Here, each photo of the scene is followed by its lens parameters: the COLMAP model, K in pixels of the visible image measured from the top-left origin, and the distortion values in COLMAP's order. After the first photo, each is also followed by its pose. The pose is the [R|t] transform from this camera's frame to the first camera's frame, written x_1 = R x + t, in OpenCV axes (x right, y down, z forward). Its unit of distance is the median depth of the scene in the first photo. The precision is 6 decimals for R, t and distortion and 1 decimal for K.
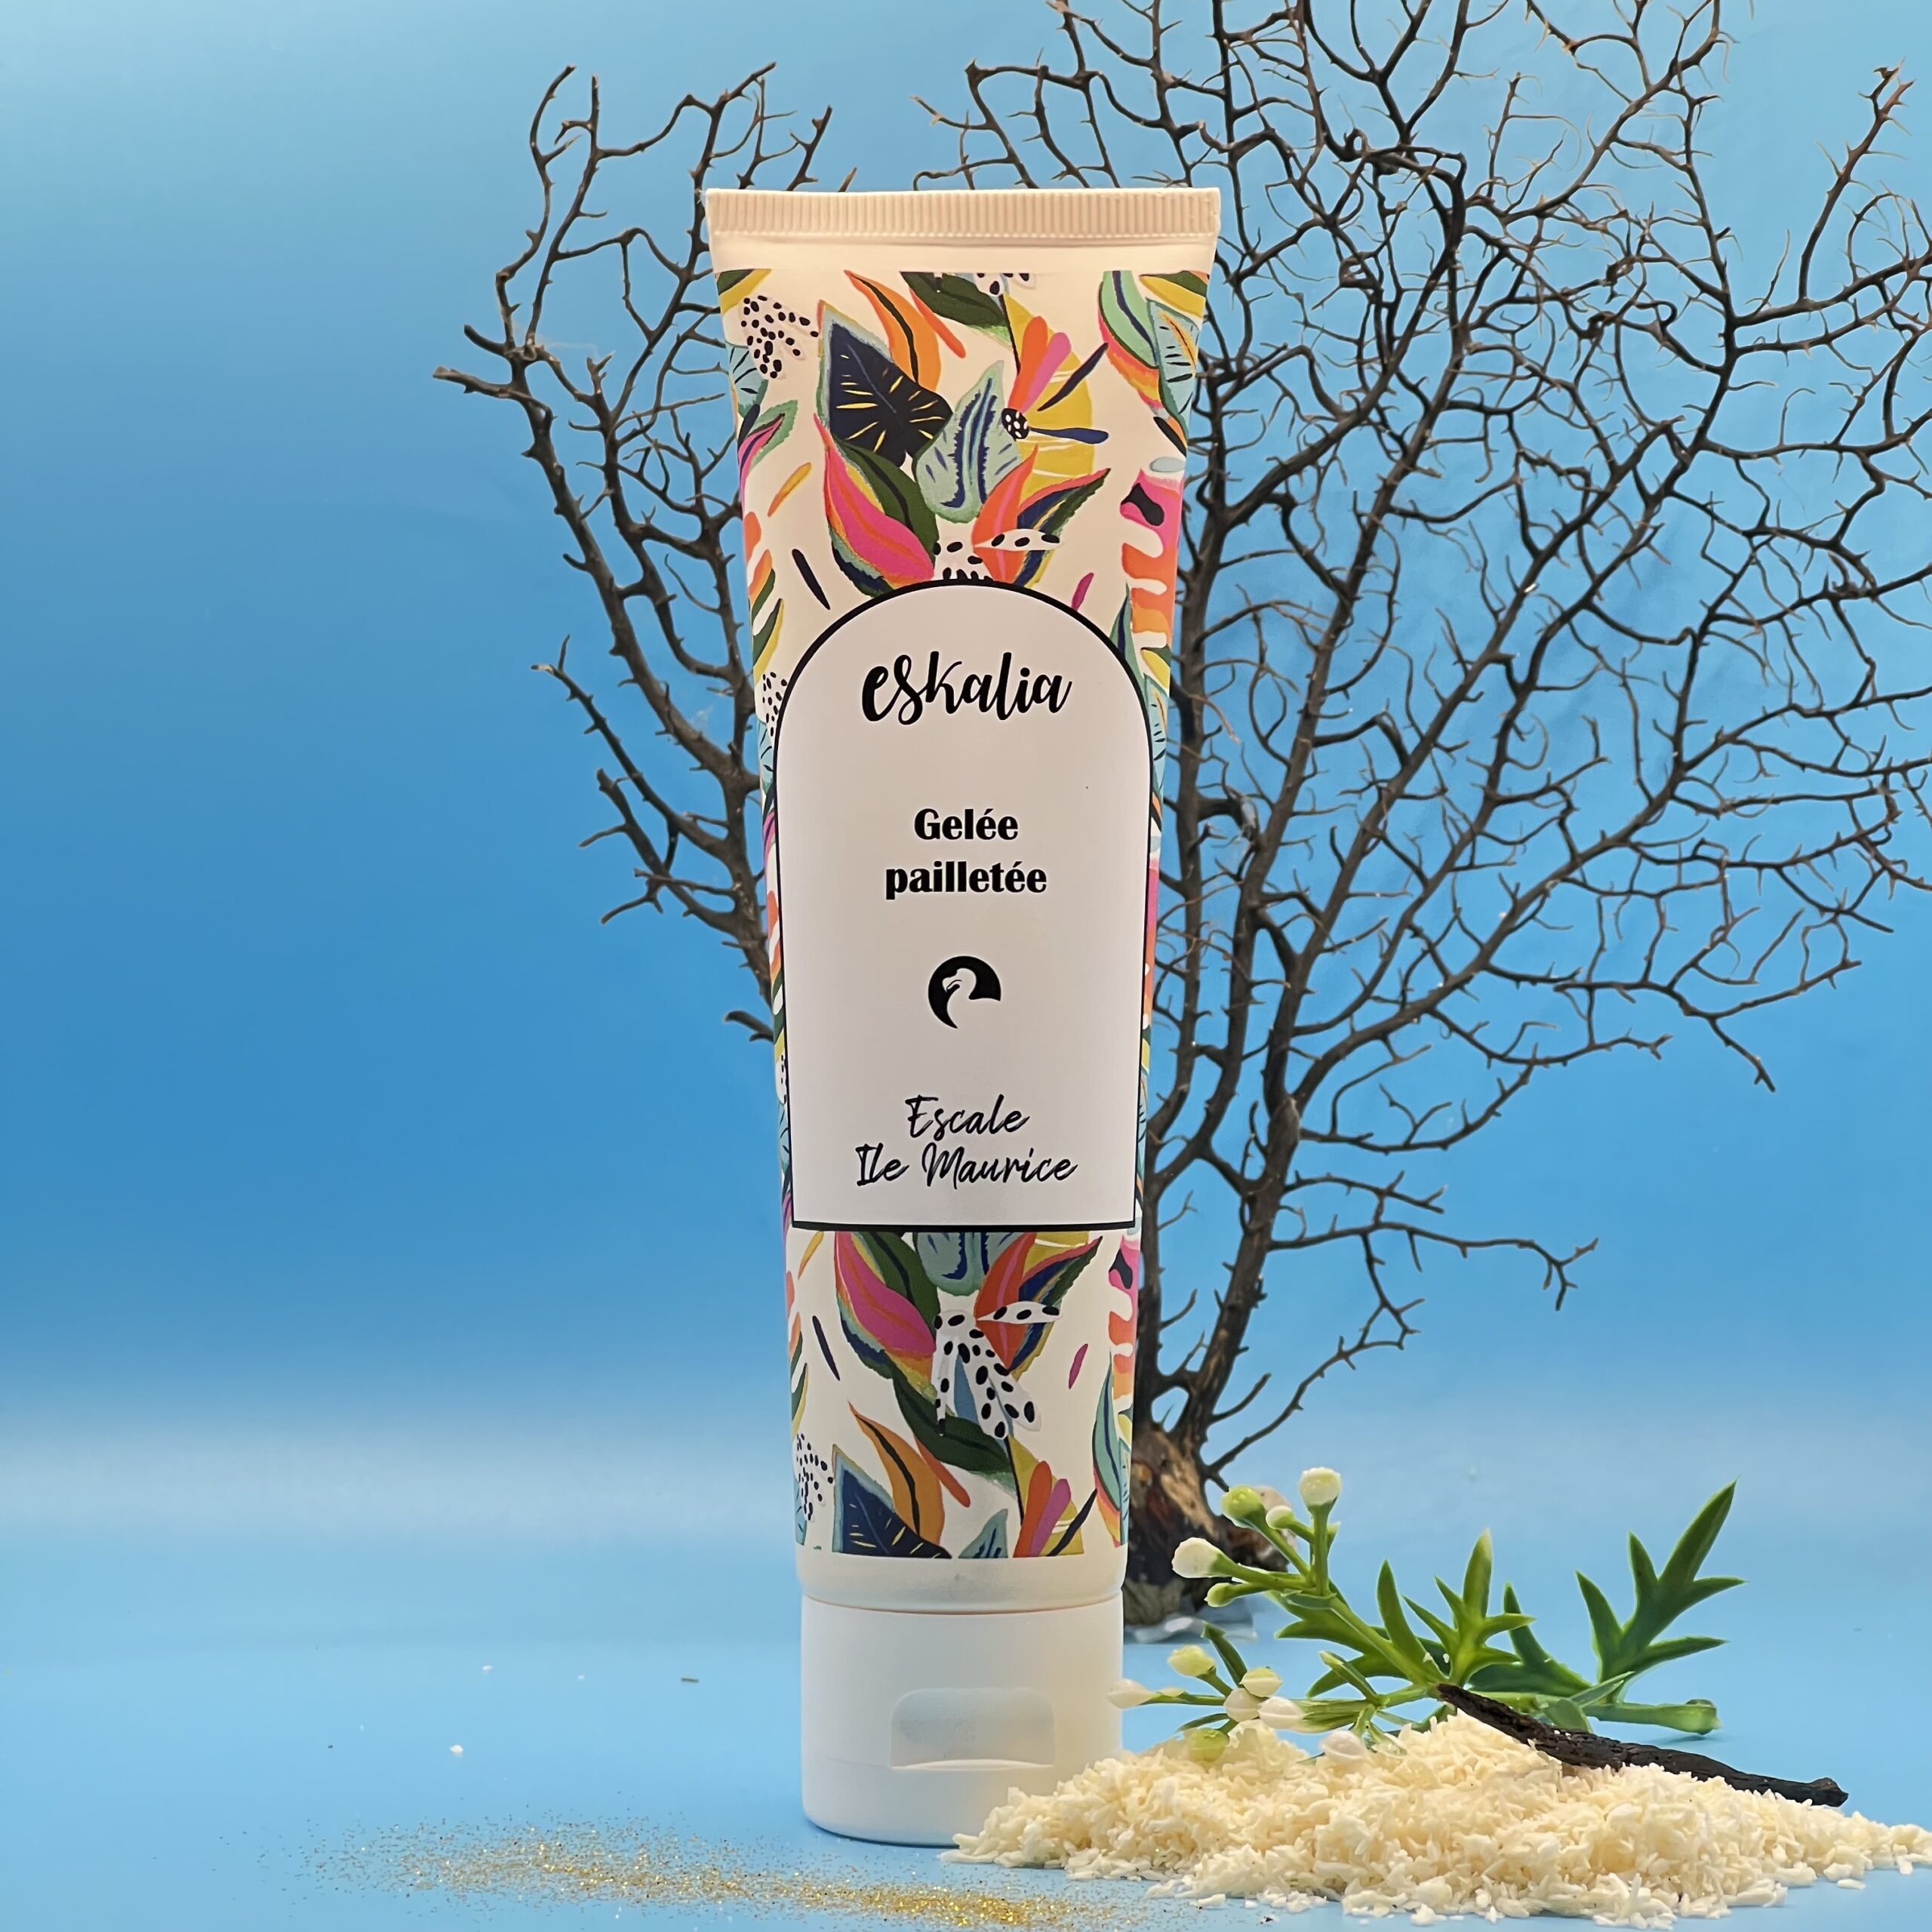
lens RADIAL K [[7686.4, 0, 963.9], [0, 7686.4, 980.0], [0, 0, 1]] dist [0.225617, 0.000000]
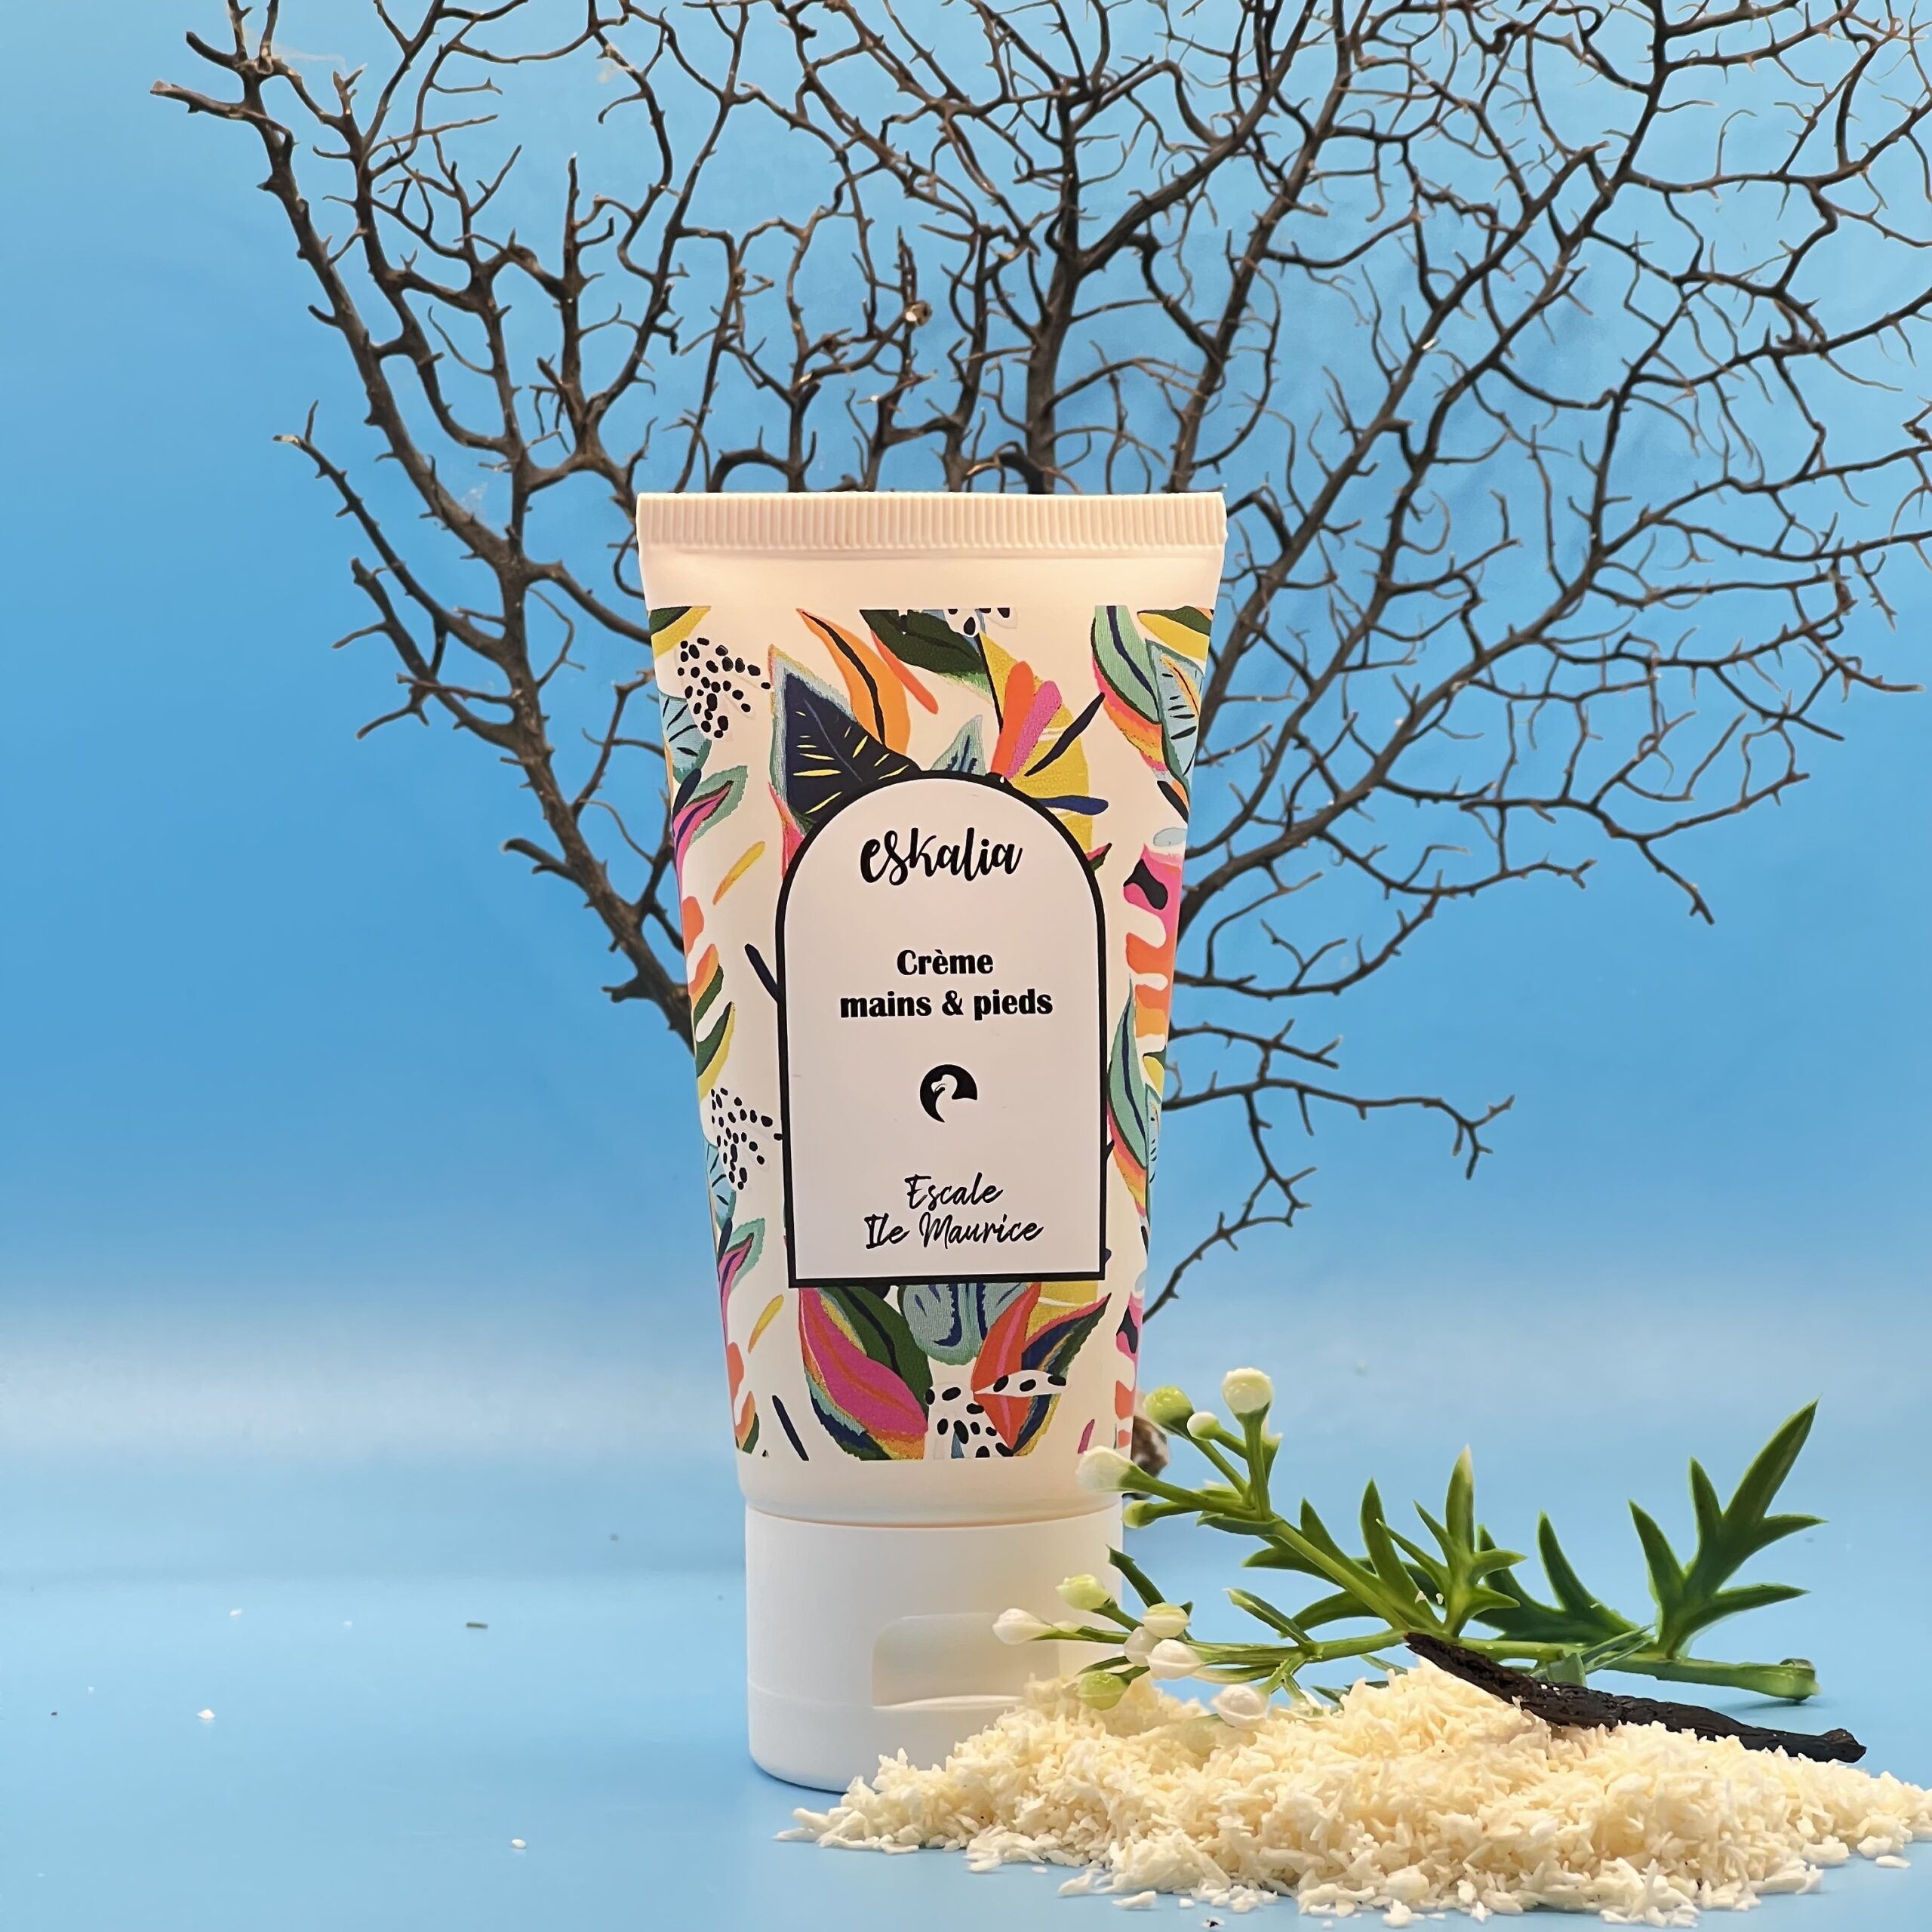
lens RADIAL K [[7686.4, 0, 967.8], [0, 7686.4, 950.0], [0, 0, 1]] dist [0.225617, 0.000000]
pose [[0.999066, -0.008510, 0.042370, -0.015562], [0.007989, 0.999891, 0.012443, 0.005991], [-0.042471, -0.012093, 0.999025, 0.139206]]
